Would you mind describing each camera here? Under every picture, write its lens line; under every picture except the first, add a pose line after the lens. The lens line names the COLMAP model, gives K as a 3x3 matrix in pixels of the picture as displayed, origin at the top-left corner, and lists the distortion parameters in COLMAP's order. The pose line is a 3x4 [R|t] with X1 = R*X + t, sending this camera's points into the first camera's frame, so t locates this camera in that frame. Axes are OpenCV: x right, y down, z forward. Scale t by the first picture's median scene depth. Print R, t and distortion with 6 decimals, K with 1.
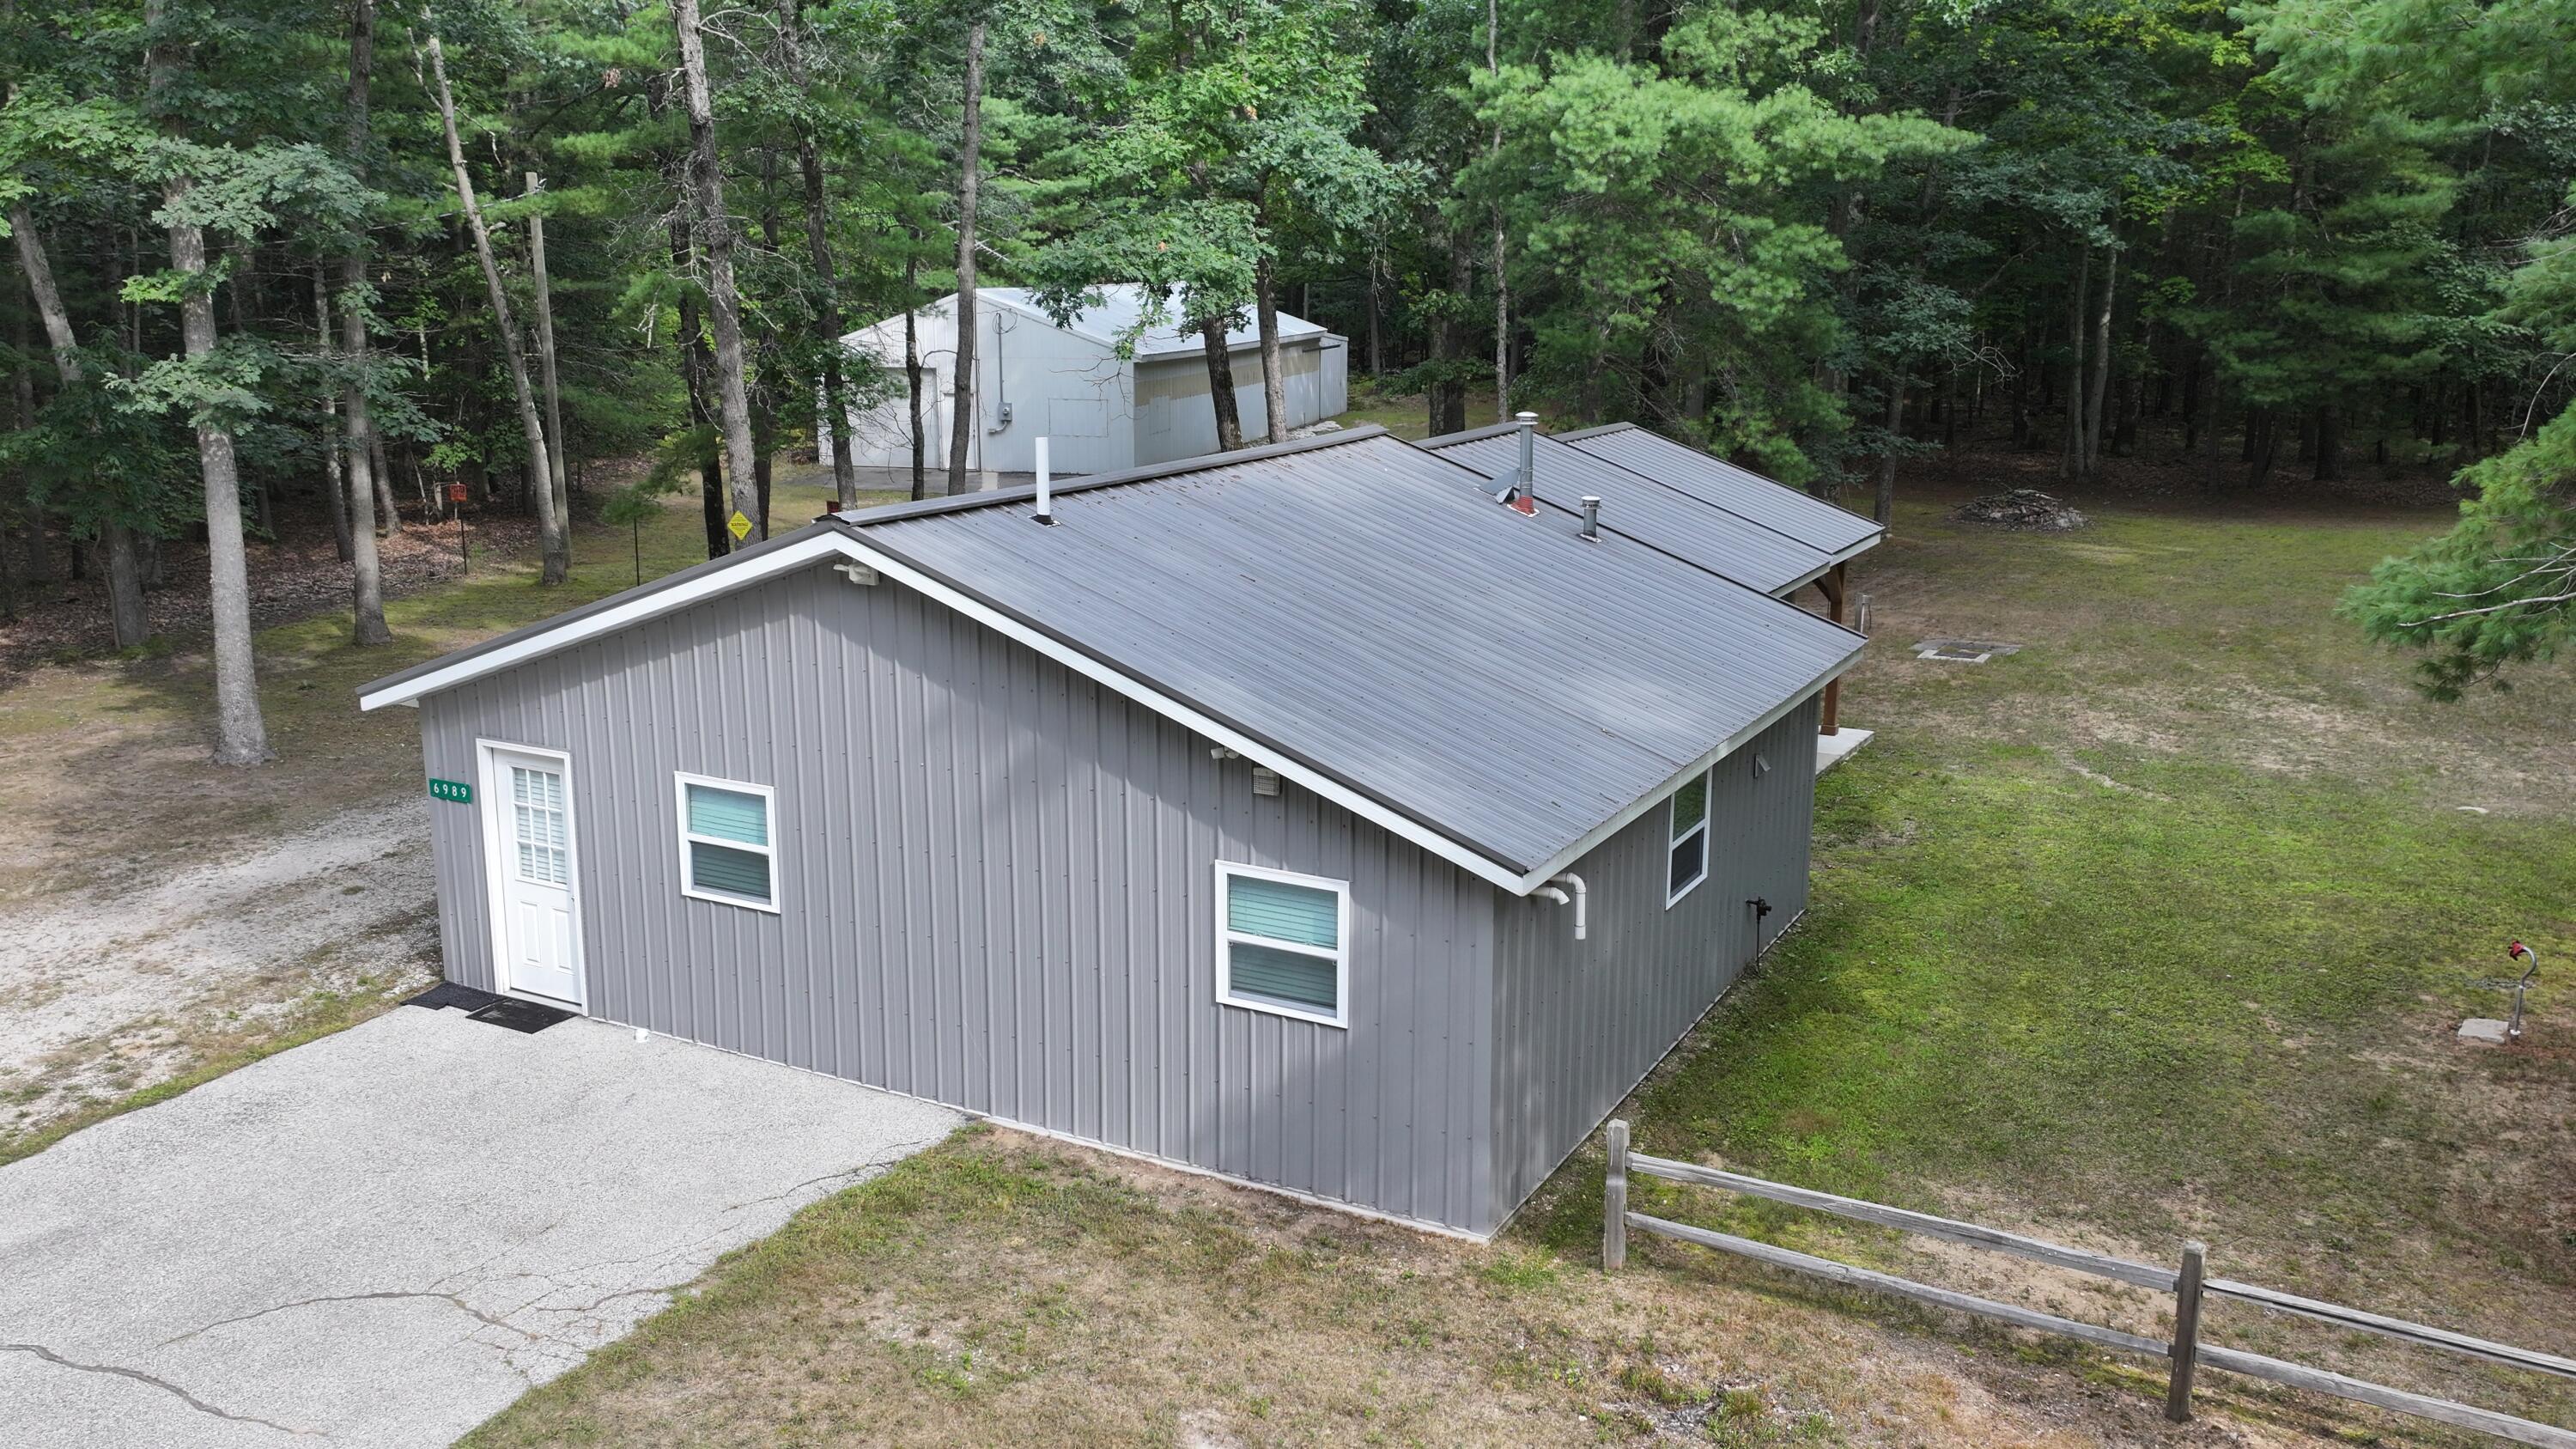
lens RADIAL K [[2085.8, 0, 1288.0], [0, 2085.8, 724.5], [0, 0, 1]] dist [0.003884, -0.001992]
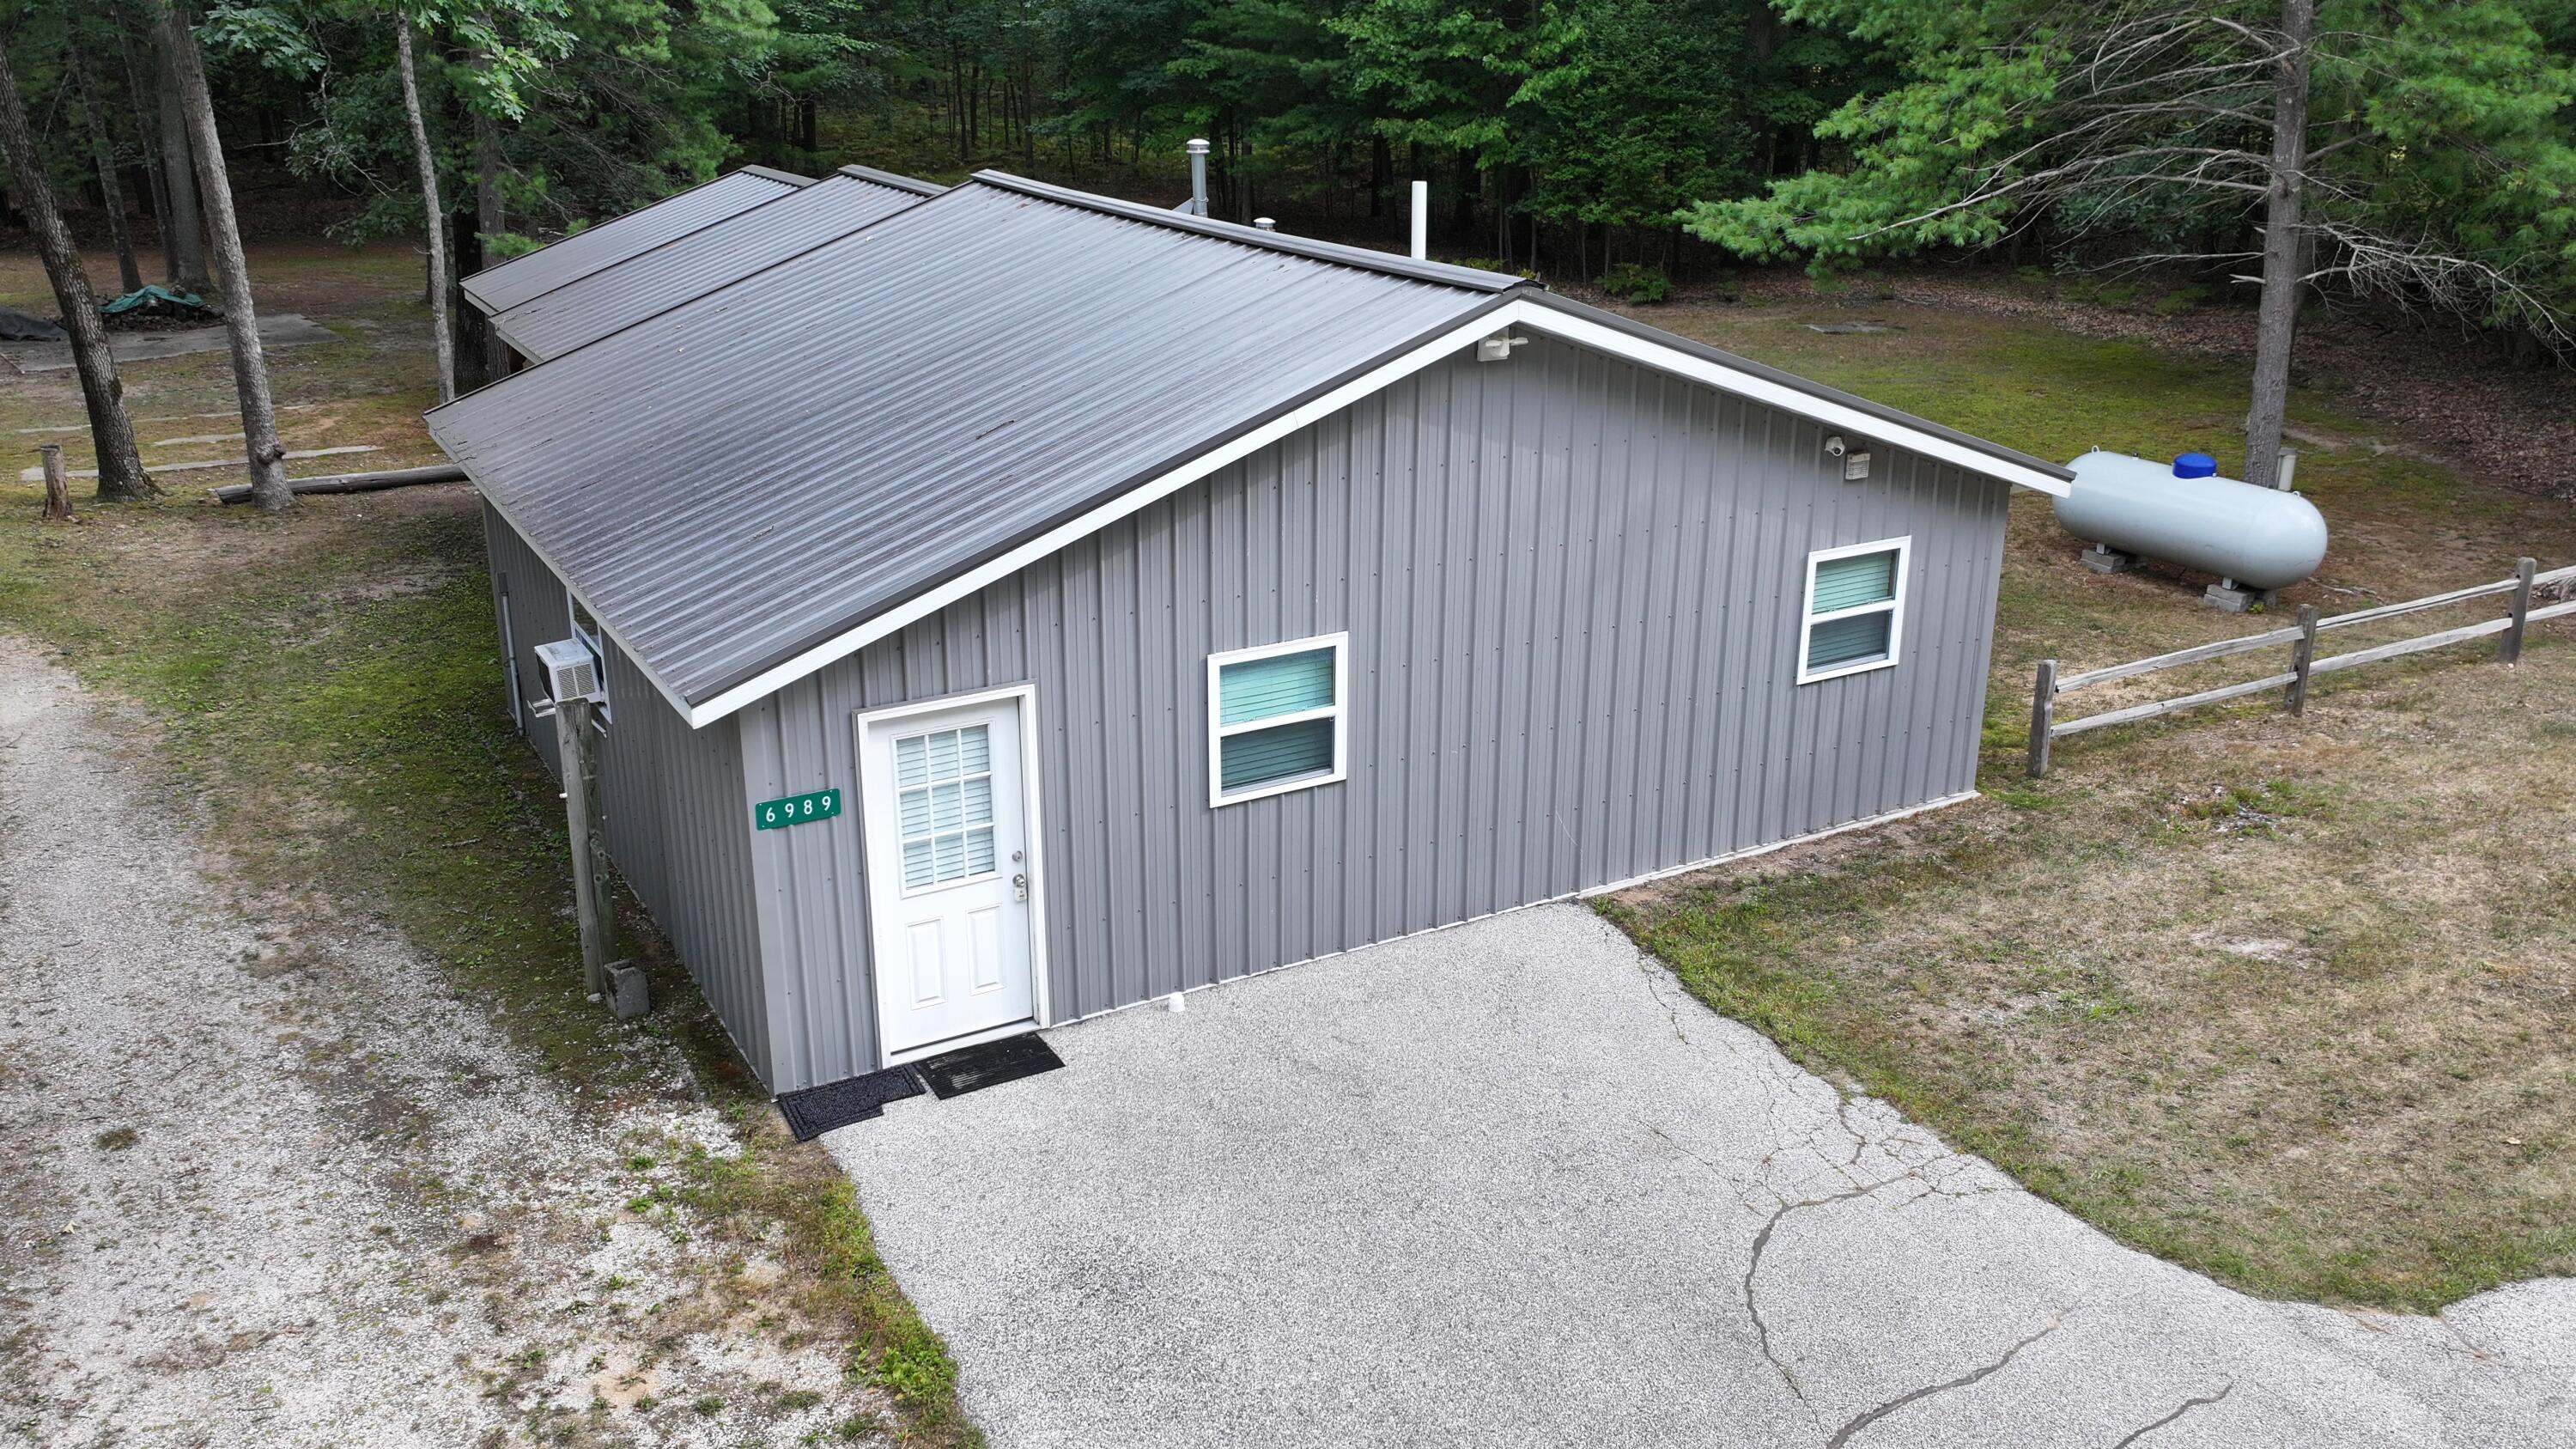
lens RADIAL K [[2085.8, 0, 1288.0], [0, 2085.8, 724.5], [0, 0, 1]] dist [0.003884, -0.001992]
pose [[0.516117, -0.290971, 0.805580, -0.882197], [0.188902, 0.956039, 0.224290, -0.118200], [-0.835428, 0.036416, 0.548392, 0.525716]]
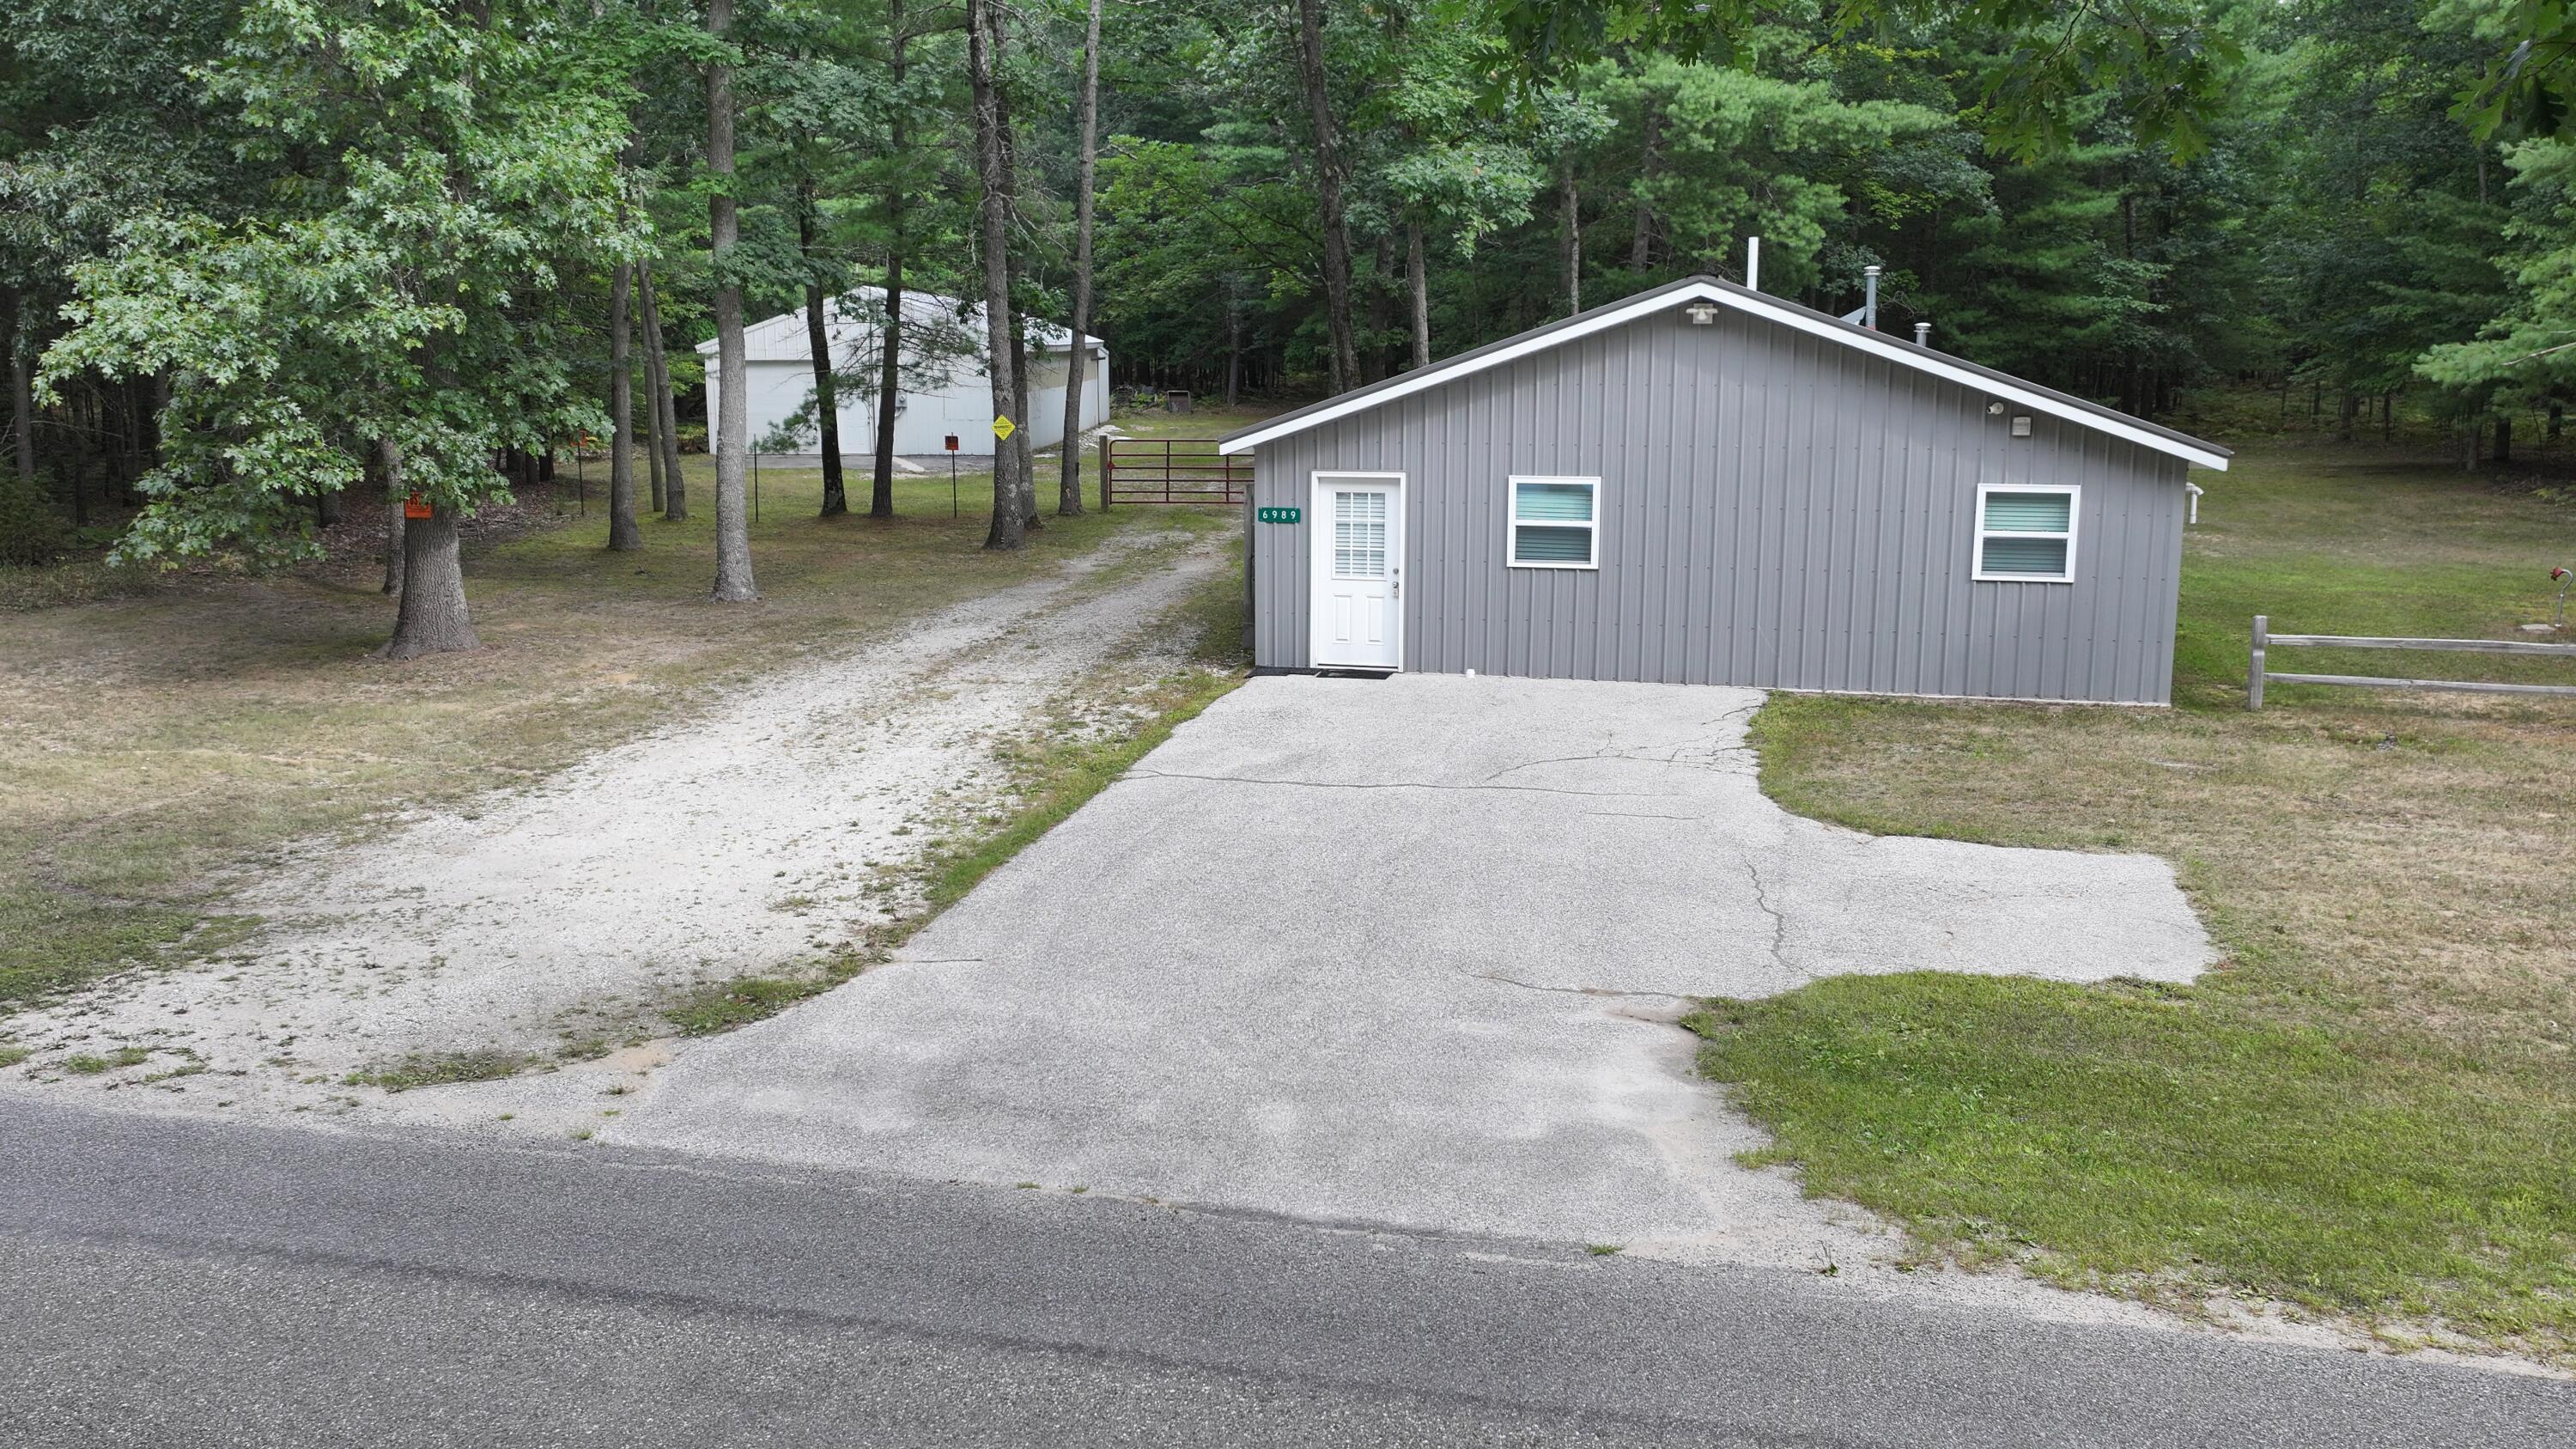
lens RADIAL K [[2073.9, 0, 1288.0], [0, 2073.9, 724.5], [0, 0, 1]] dist [0.006376, 0.006475]
pose [[0.966504, -0.050222, 0.251691, -0.769070], [0.059352, 0.997821, -0.028812, 0.213271], [-0.249696, 0.042785, 0.967379, -0.299547]]
